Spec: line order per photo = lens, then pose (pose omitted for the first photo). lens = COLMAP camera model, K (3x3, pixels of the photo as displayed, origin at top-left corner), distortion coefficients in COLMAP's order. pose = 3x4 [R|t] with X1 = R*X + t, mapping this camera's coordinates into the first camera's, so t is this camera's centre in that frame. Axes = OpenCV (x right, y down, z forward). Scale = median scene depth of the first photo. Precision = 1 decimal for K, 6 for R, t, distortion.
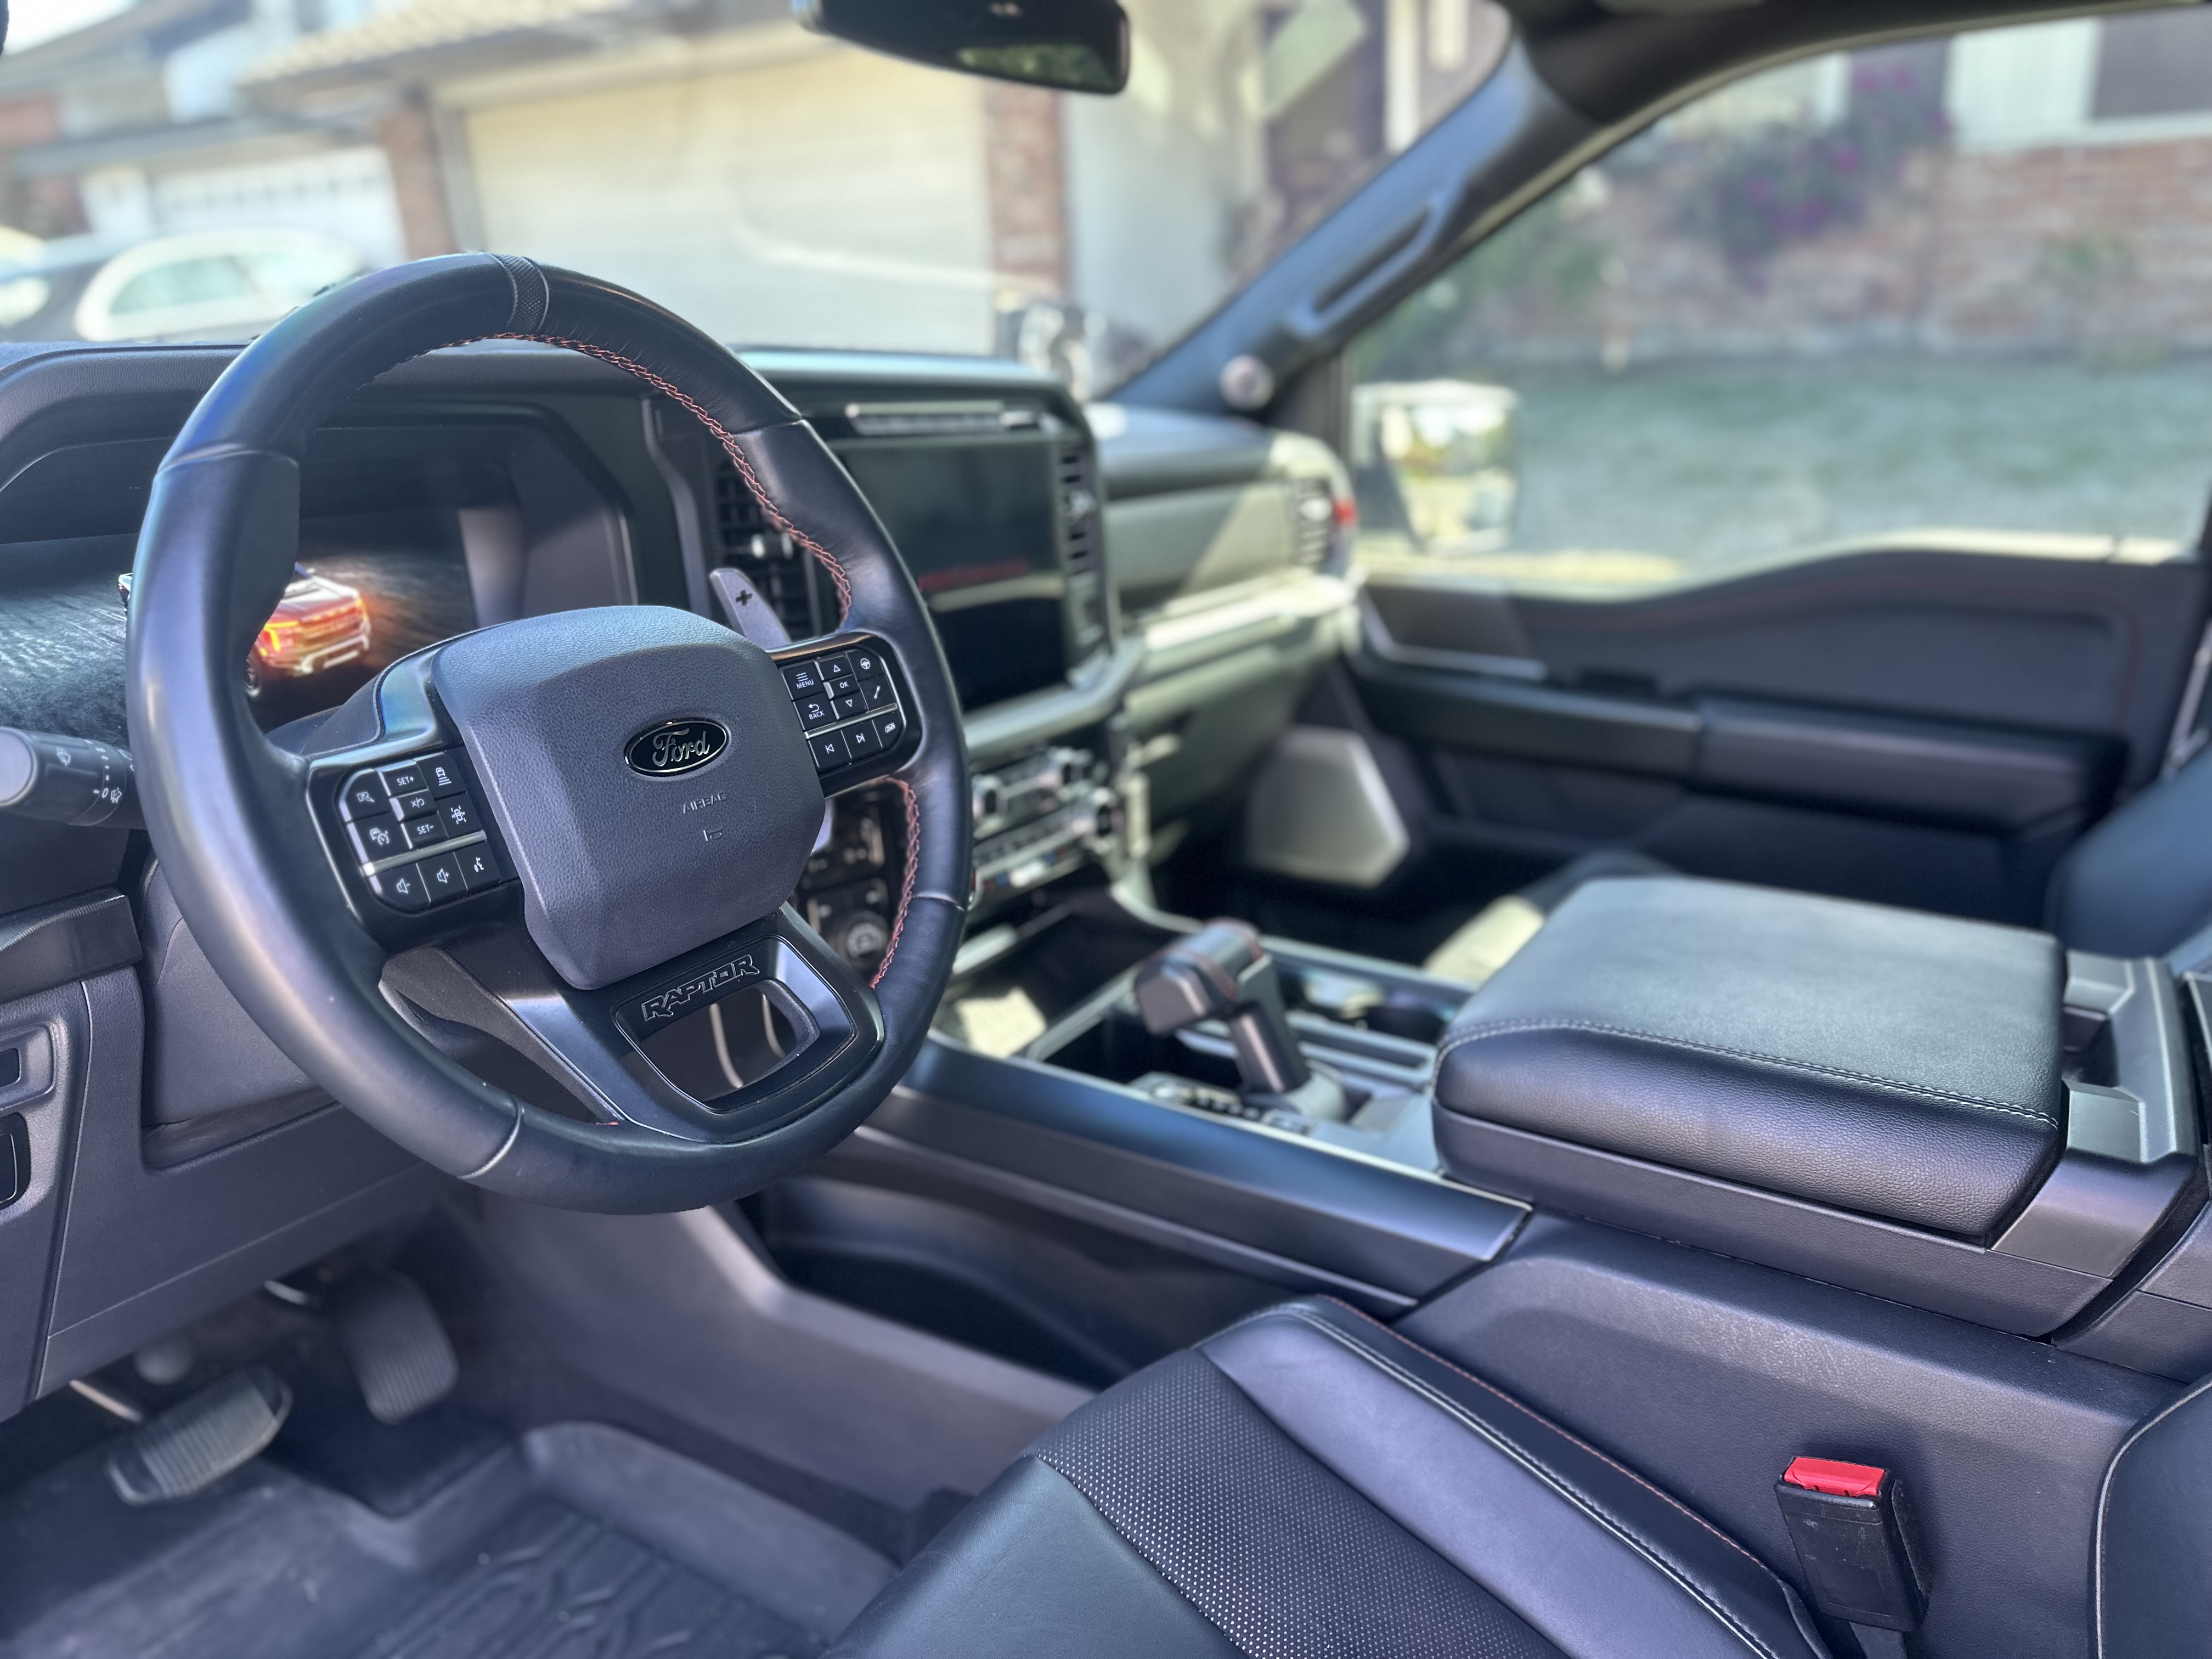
lens RADIAL K [[1650.3, 0, 1099.8], [0, 1650.3, 822.1], [0, 0, 1]] dist [0.015460, -0.029597]
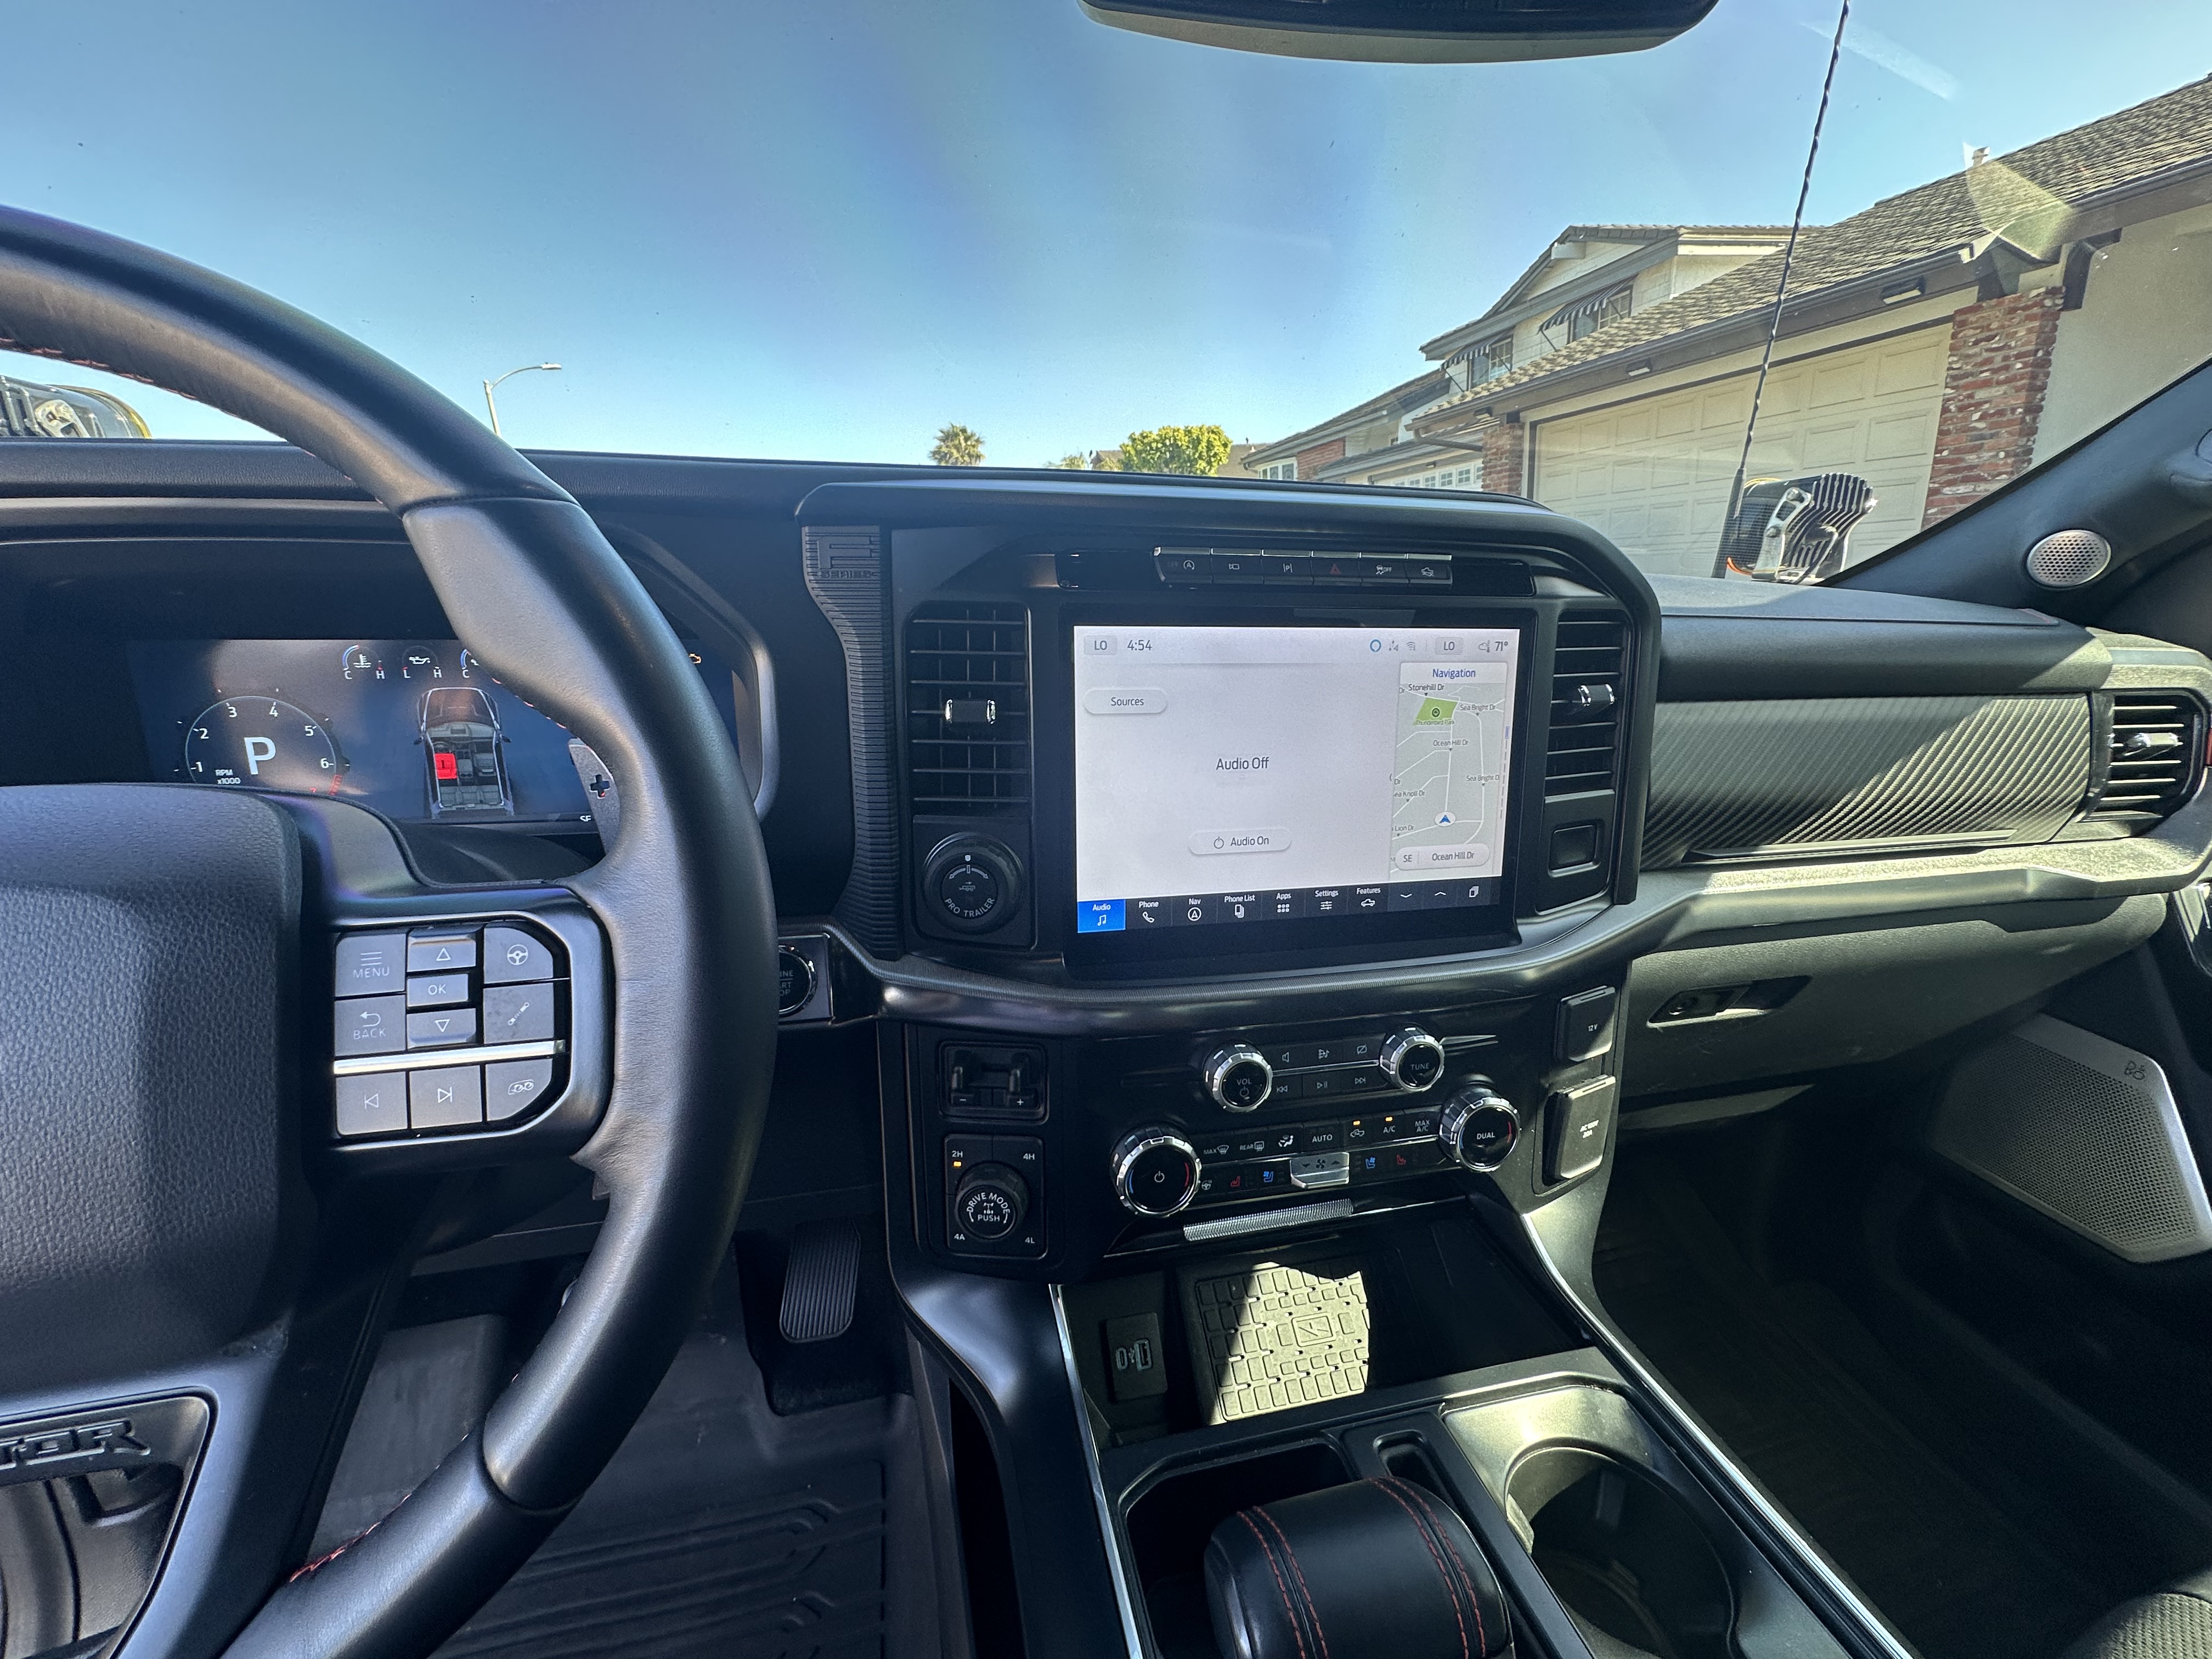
lens RADIAL K [[892.8, 0, 1109.5], [0, 892.8, 832.9], [0, 0, 1]] dist [-0.004396, 0.000214]
pose [[0.694484, 0.212039, -0.687555, 0.094123], [-0.210748, 0.973626, 0.087391, -0.094625], [0.687951, 0.084209, 0.720855, 0.447487]]
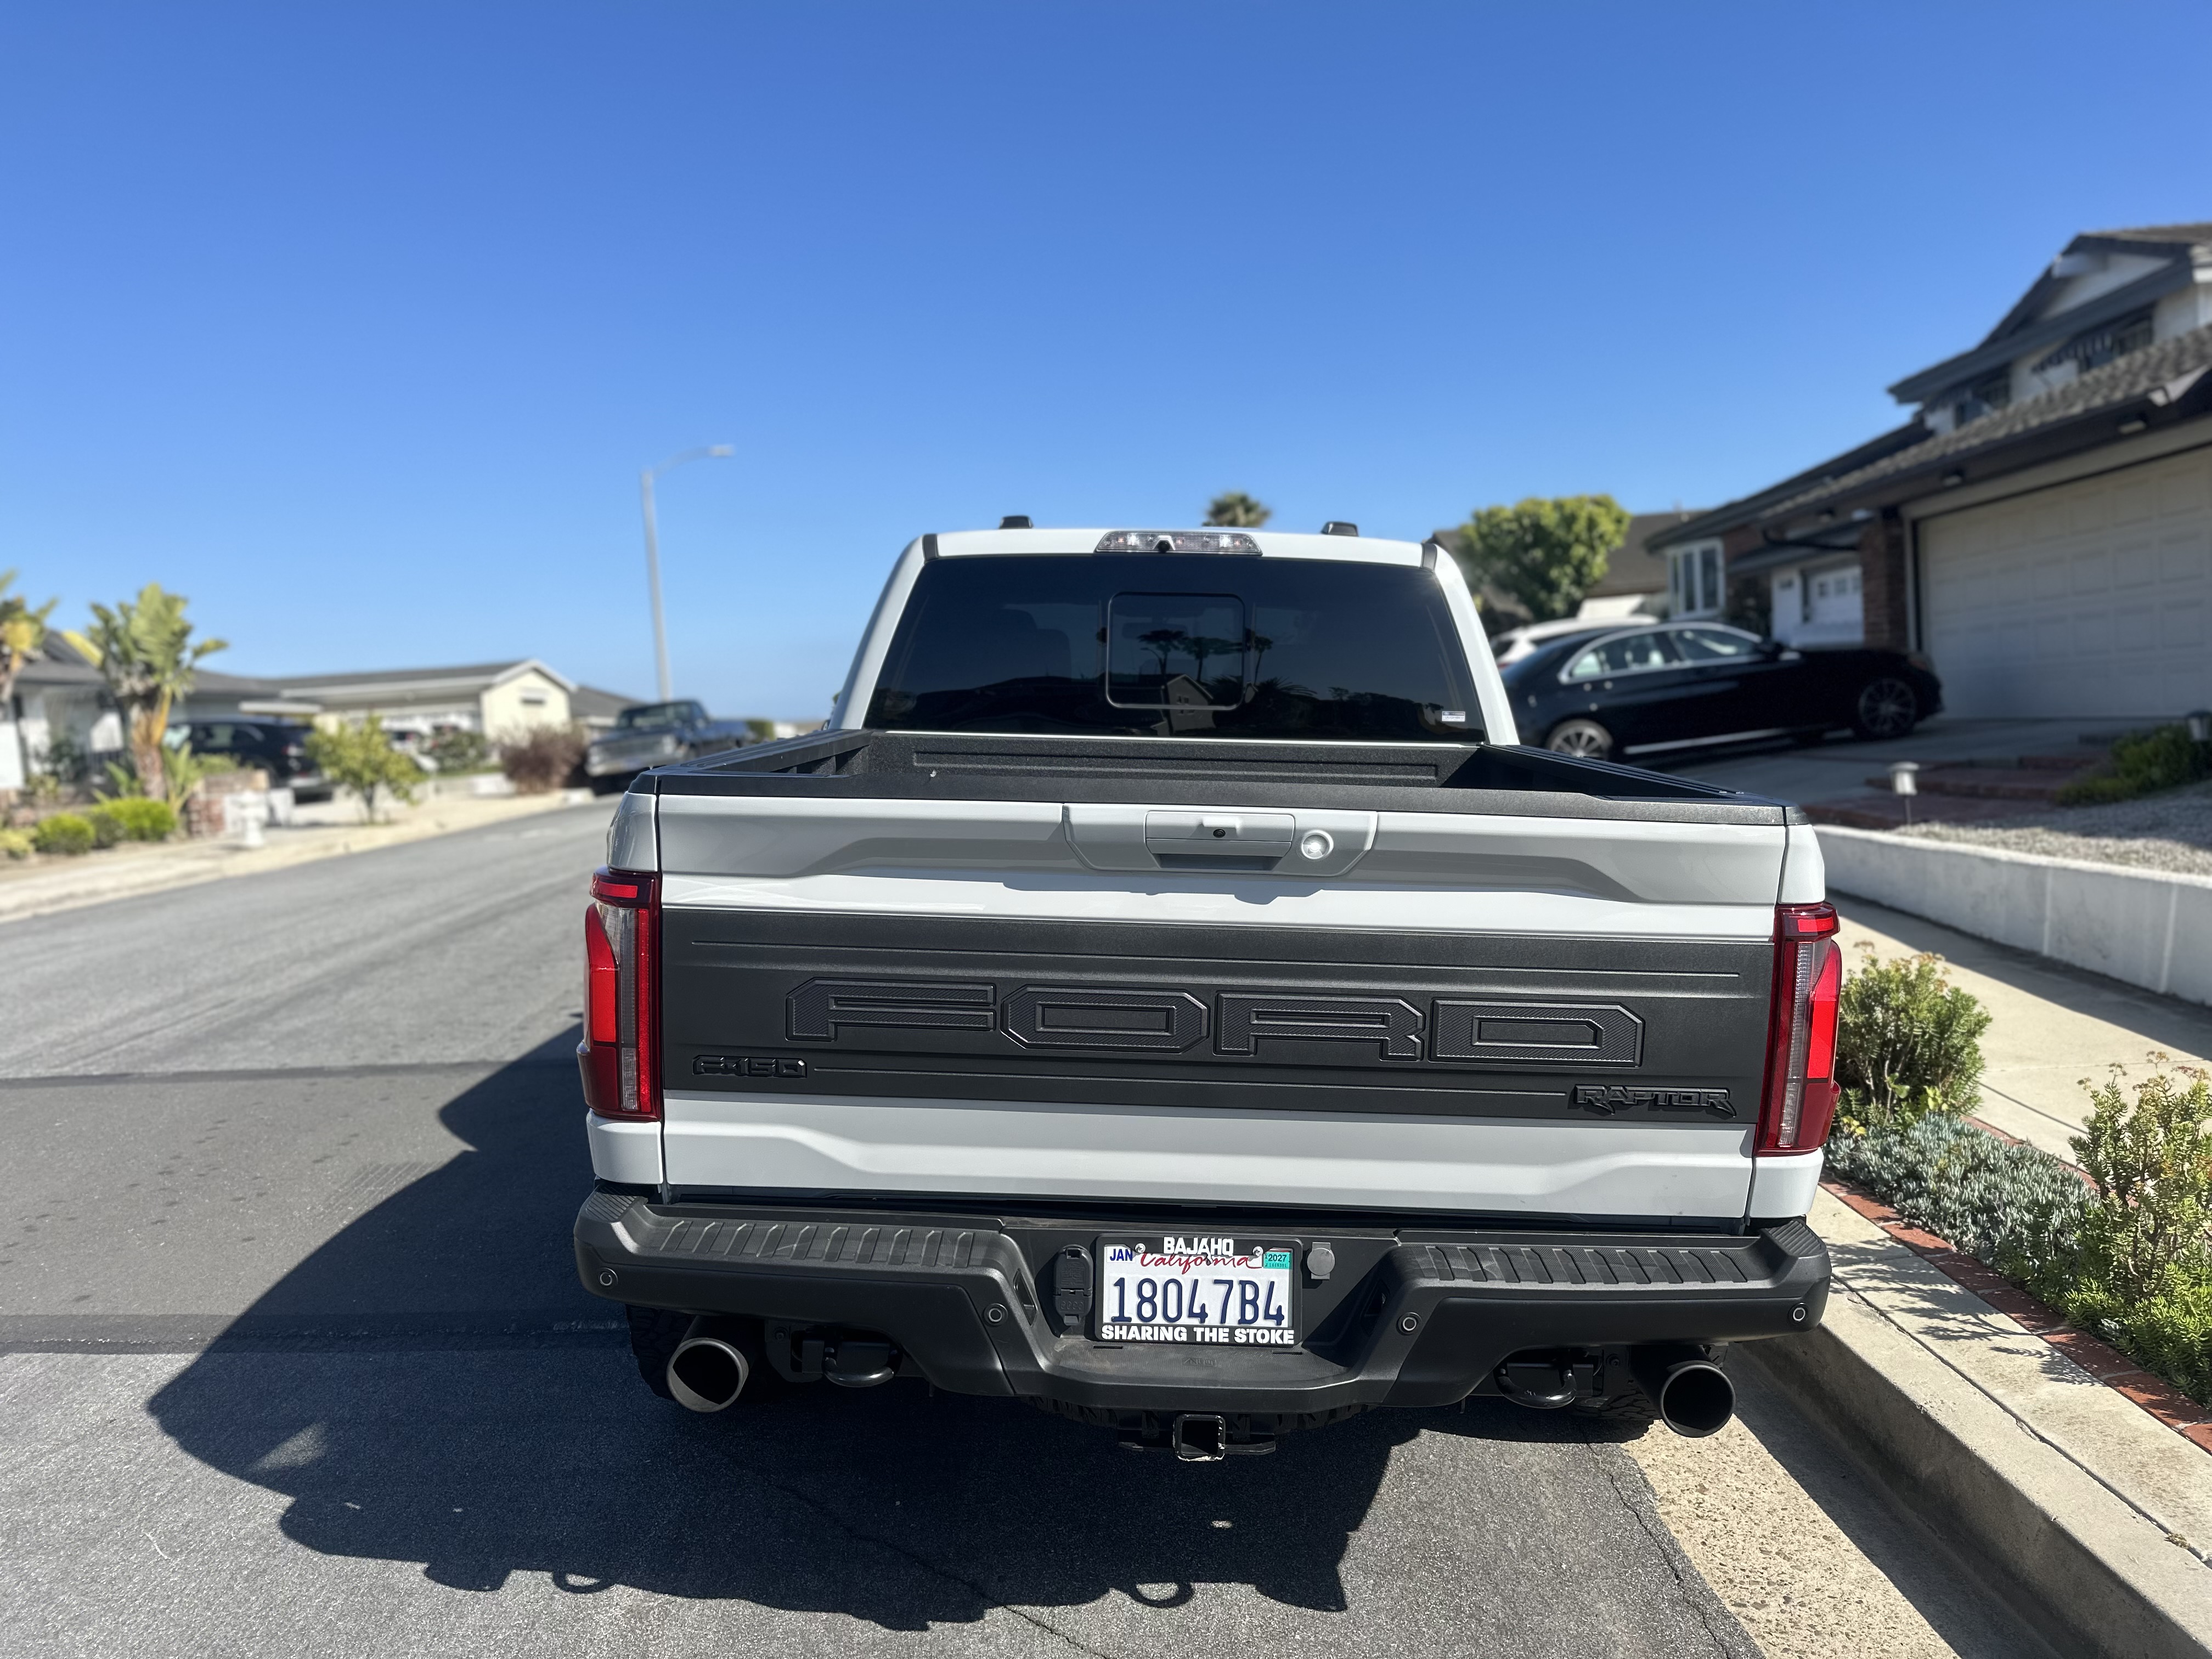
lens RADIAL K [[1650.3, 0, 1098.9], [0, 1650.3, 859.1], [0, 0, 1]] dist [0.015460, -0.029597]
pose [[0.494676, 0.090758, -0.864326, 3.113941], [-0.250619, 0.967180, -0.041877, 0.376261], [0.832158, 0.237332, 0.501186, -1.181385]]
